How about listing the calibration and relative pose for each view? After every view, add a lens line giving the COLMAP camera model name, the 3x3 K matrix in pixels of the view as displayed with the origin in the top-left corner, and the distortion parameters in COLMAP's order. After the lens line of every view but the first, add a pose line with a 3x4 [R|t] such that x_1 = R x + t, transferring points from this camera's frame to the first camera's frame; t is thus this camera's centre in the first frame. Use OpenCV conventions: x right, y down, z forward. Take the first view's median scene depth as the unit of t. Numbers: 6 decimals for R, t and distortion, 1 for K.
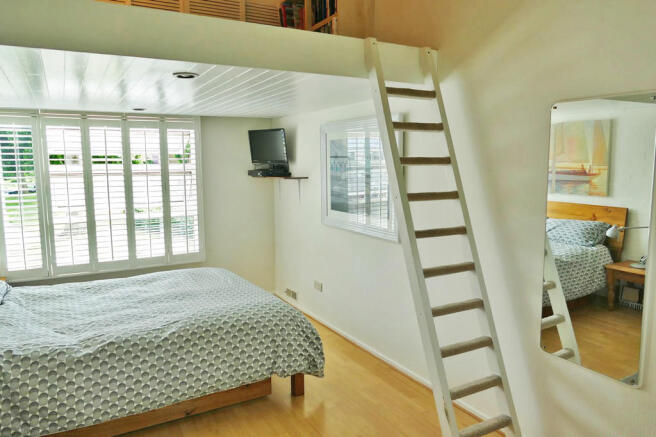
lens RADIAL K [[467.2, 0, 328.3], [0, 467.2, 214.0], [0, 0, 1]] dist [-0.012939, -0.000682]
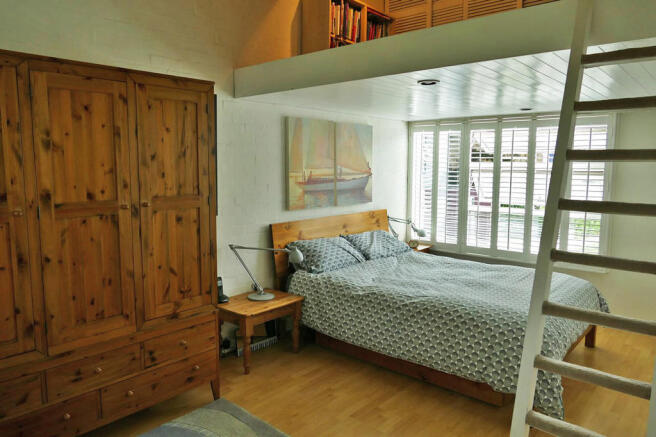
lens RADIAL K [[467.2, 0, 327.7], [0, 467.2, 221.1], [0, 0, 1]] dist [-0.012939, -0.000682]
pose [[0.331390, 0.122503, -0.935507, 0.474367], [-0.109652, 0.989817, 0.090772, -0.023966], [0.937100, 0.072499, 0.341448, 0.261247]]
